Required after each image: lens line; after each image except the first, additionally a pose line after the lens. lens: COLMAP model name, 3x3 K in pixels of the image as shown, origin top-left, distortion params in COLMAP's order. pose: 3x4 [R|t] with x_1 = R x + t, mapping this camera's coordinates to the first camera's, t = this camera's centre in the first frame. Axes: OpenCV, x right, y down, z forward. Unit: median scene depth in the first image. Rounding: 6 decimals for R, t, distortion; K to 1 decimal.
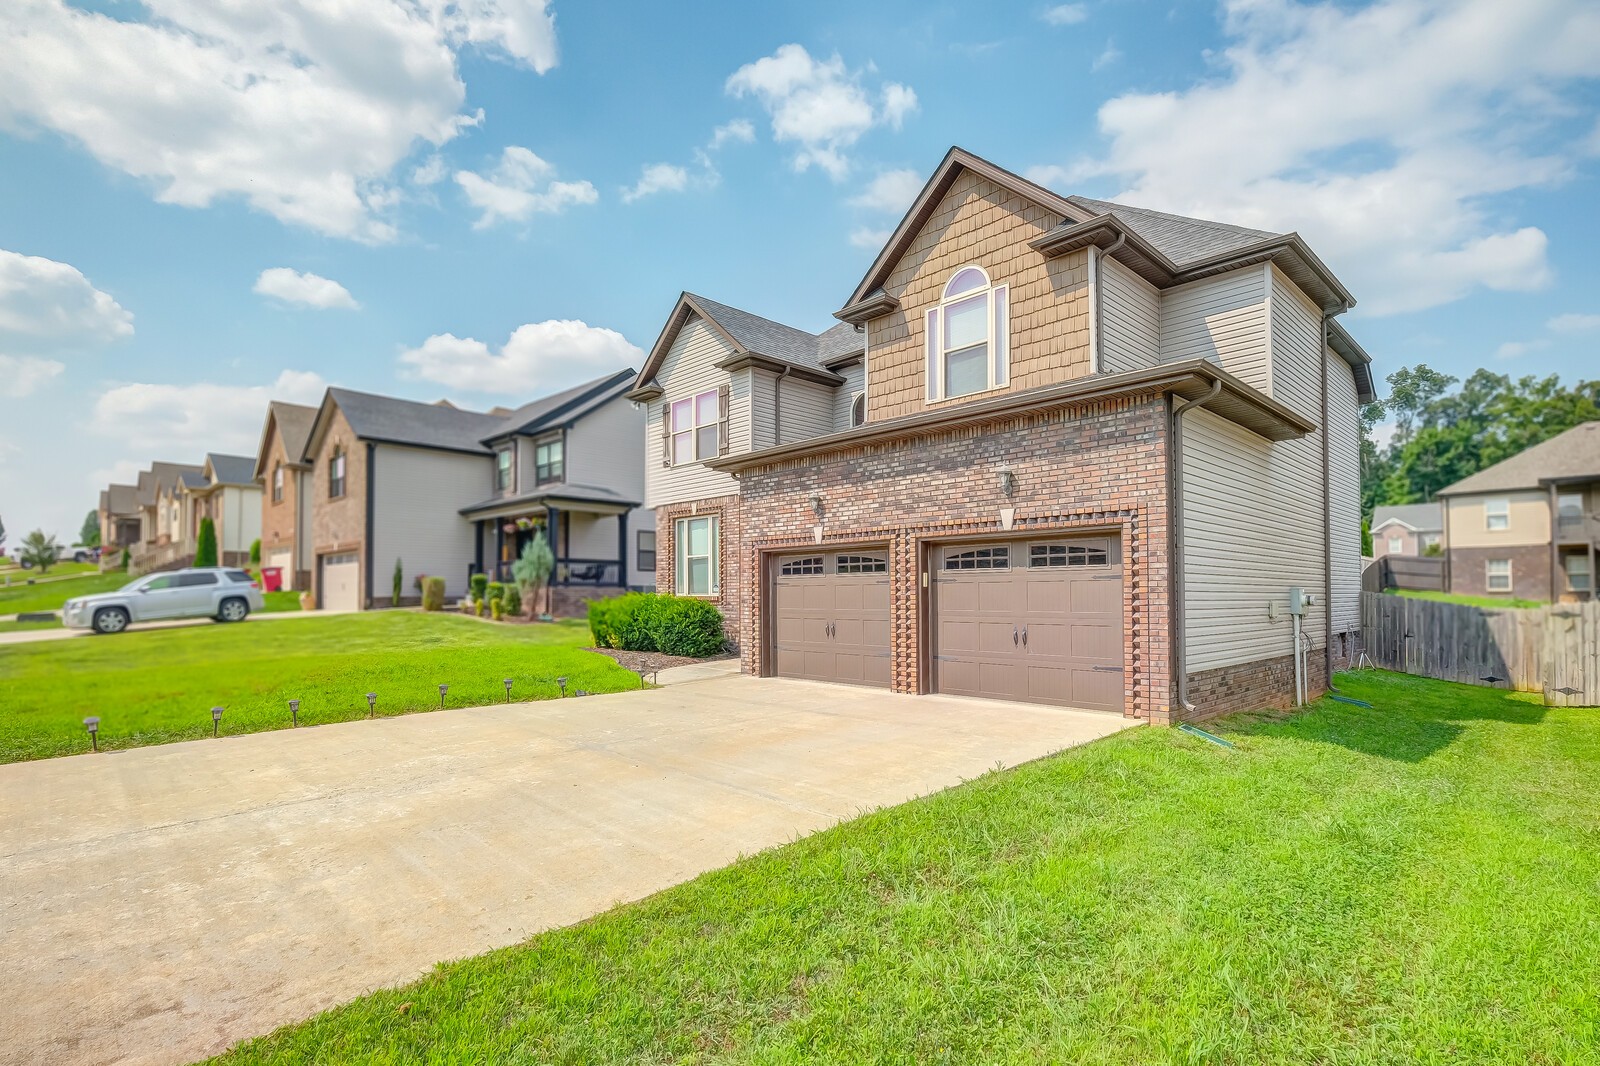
lens RADIAL K [[768.6, 0, 805.2], [0, 768.6, 585.2], [0, 0, 1]] dist [-0.013791, -0.000883]
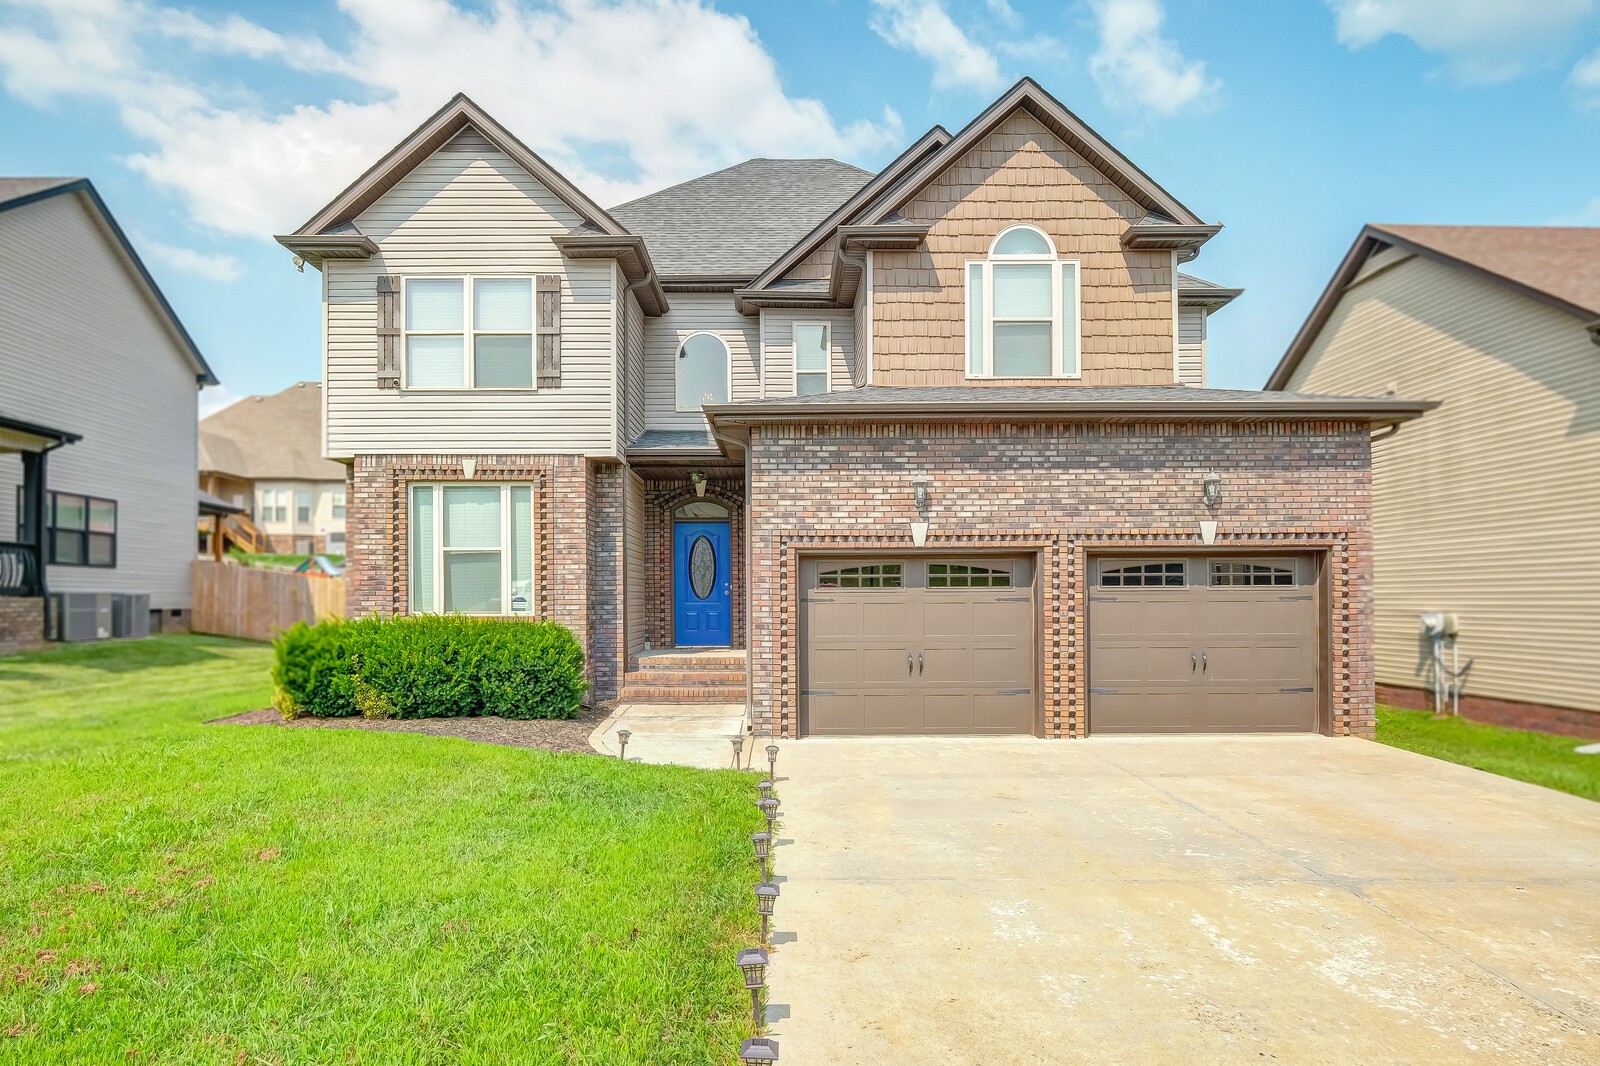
lens RADIAL K [[888.4, 0, 768.3], [0, 888.4, 591.8], [0, 0, 1]] dist [0.000760, -0.000716]
pose [[0.695588, 0.005217, 0.718422, -0.759731], [-0.008220, 0.999966, 0.000697, -0.011194], [-0.718394, -0.006390, 0.695607, 0.573482]]
